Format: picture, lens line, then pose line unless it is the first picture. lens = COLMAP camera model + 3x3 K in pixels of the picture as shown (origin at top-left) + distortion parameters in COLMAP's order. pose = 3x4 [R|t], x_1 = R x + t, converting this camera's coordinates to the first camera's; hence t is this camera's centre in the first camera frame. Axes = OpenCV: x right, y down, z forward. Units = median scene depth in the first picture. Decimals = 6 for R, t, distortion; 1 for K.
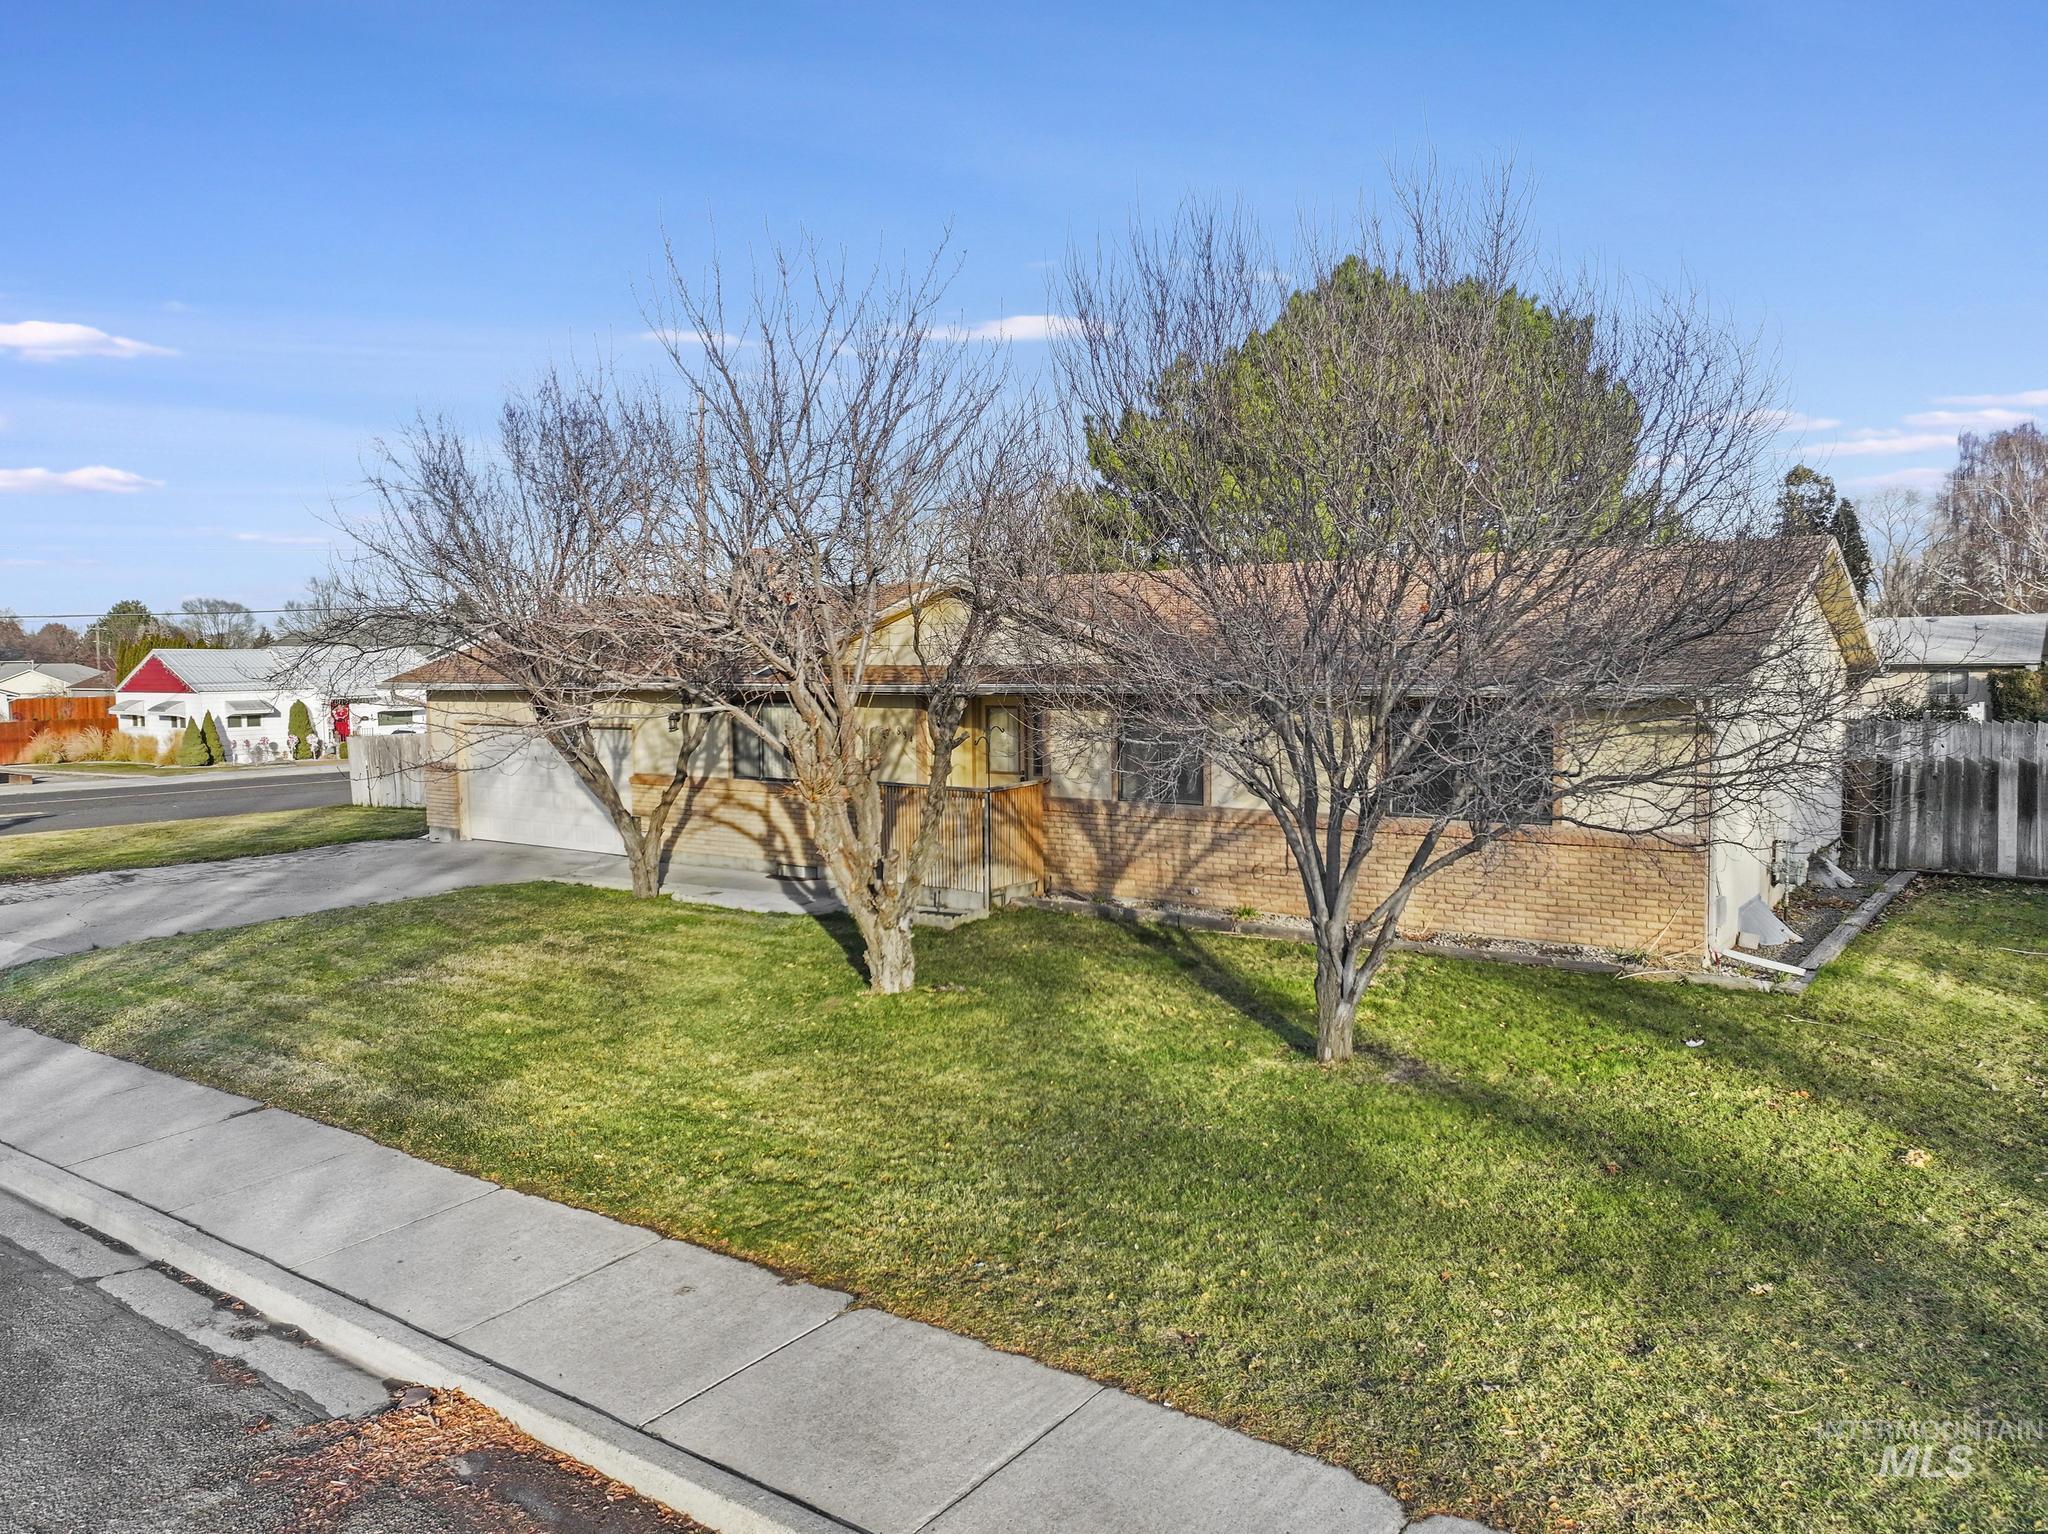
lens RADIAL K [[1405.0, 0, 1076.7], [0, 1405.0, 759.5], [0, 0, 1]] dist [-0.000325, -0.037921]
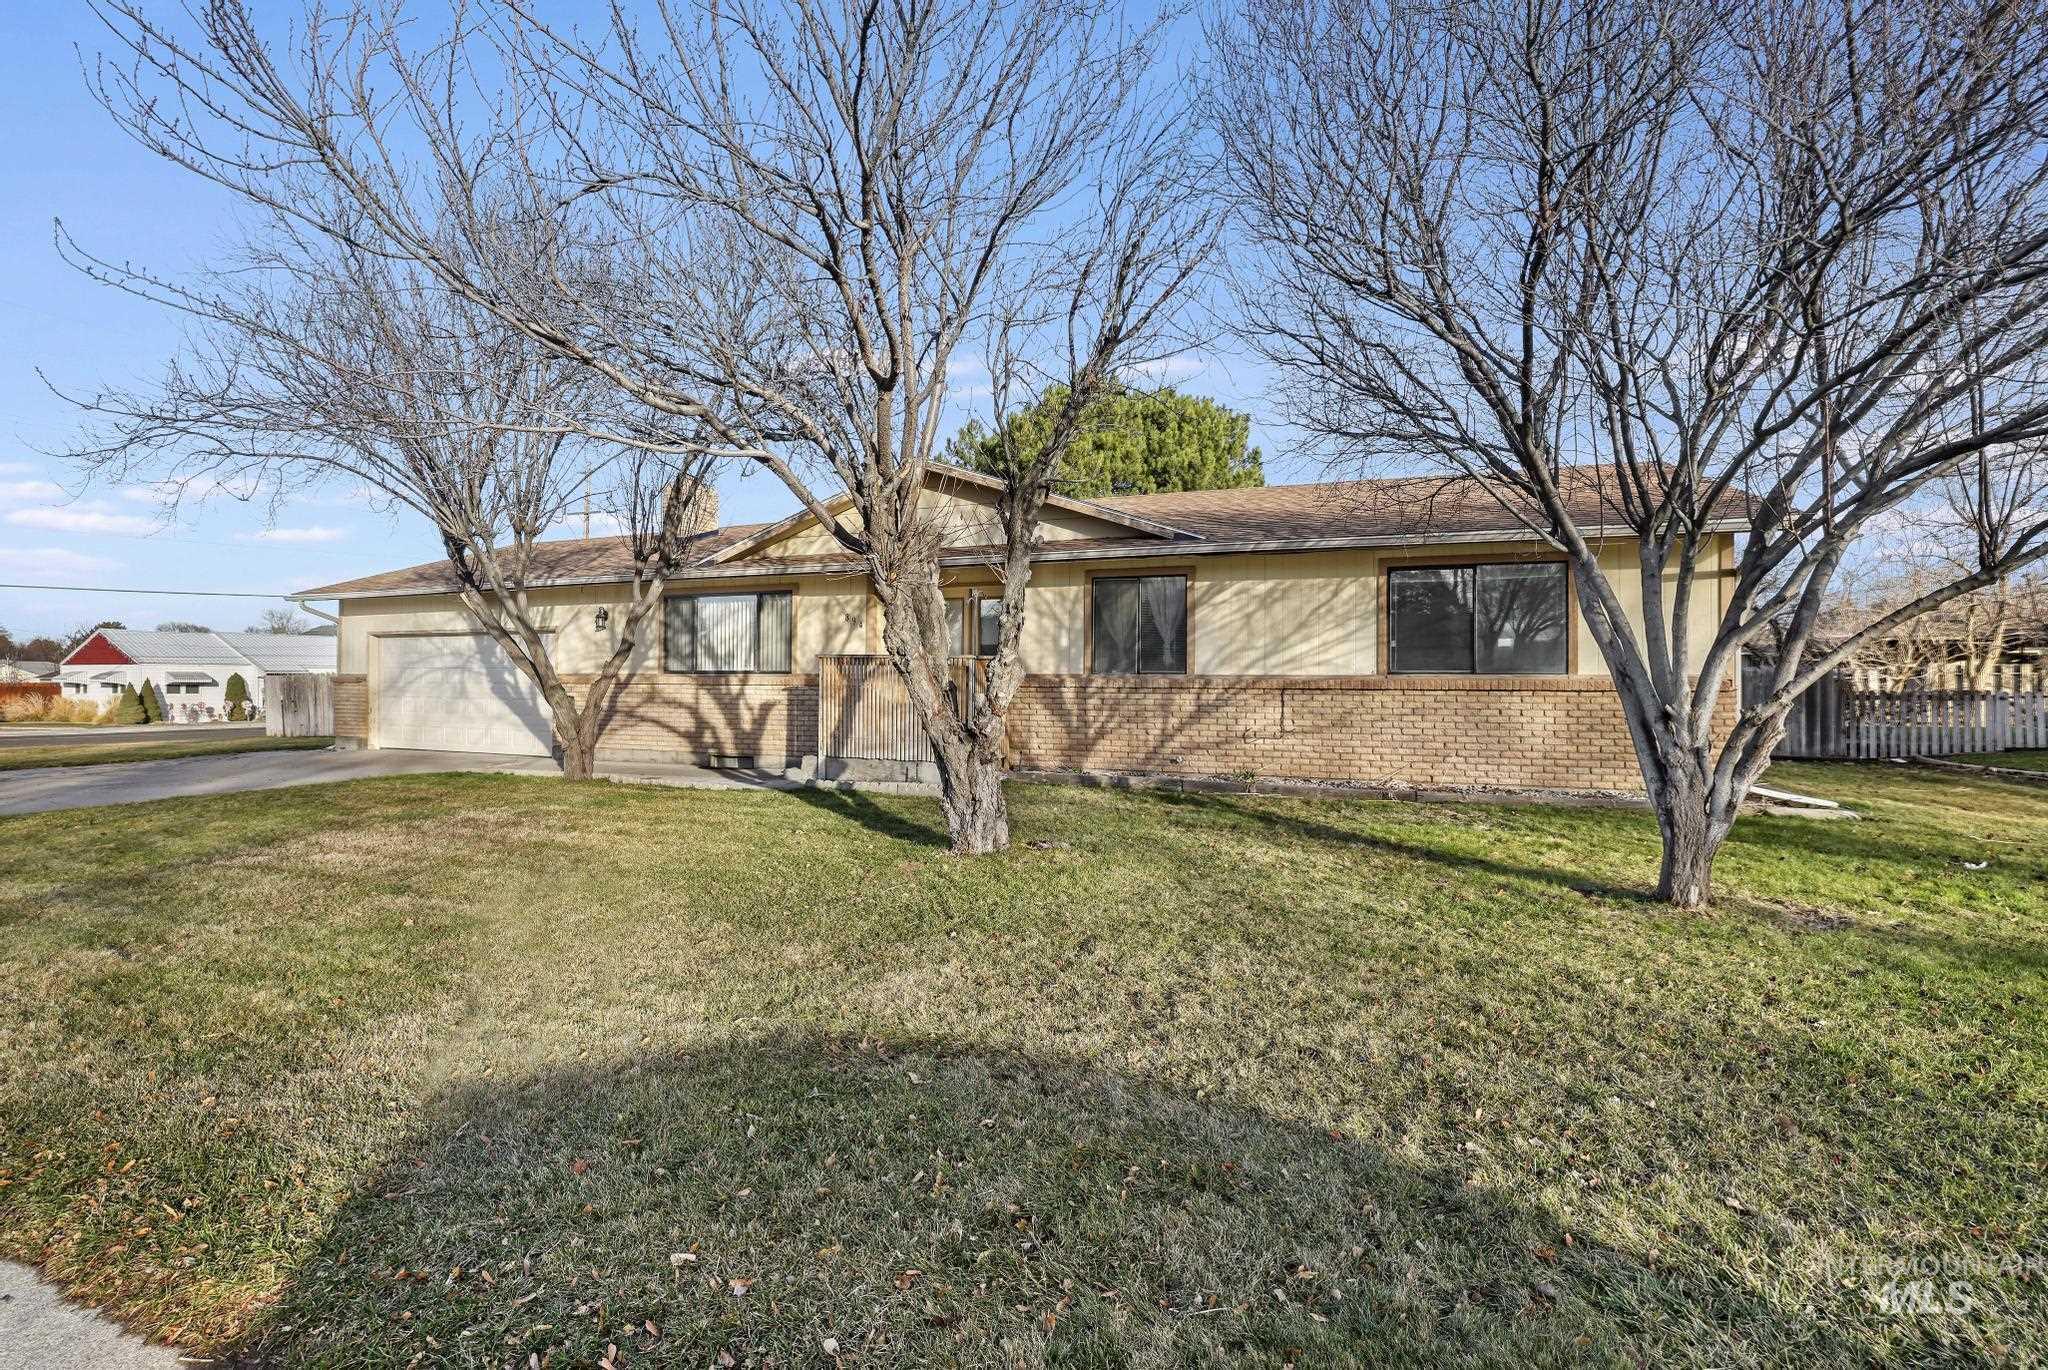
lens RADIAL K [[890.2, 0, 1016.1], [0, 890.2, 677.1], [0, 0, 1]] dist [-0.035912, 0.012099]
pose [[0.977701, 0.015360, 0.209439, -0.123964], [0.000660, 0.997092, -0.076205, 0.063282], [-0.210000, 0.074644, 0.974848, 0.307192]]
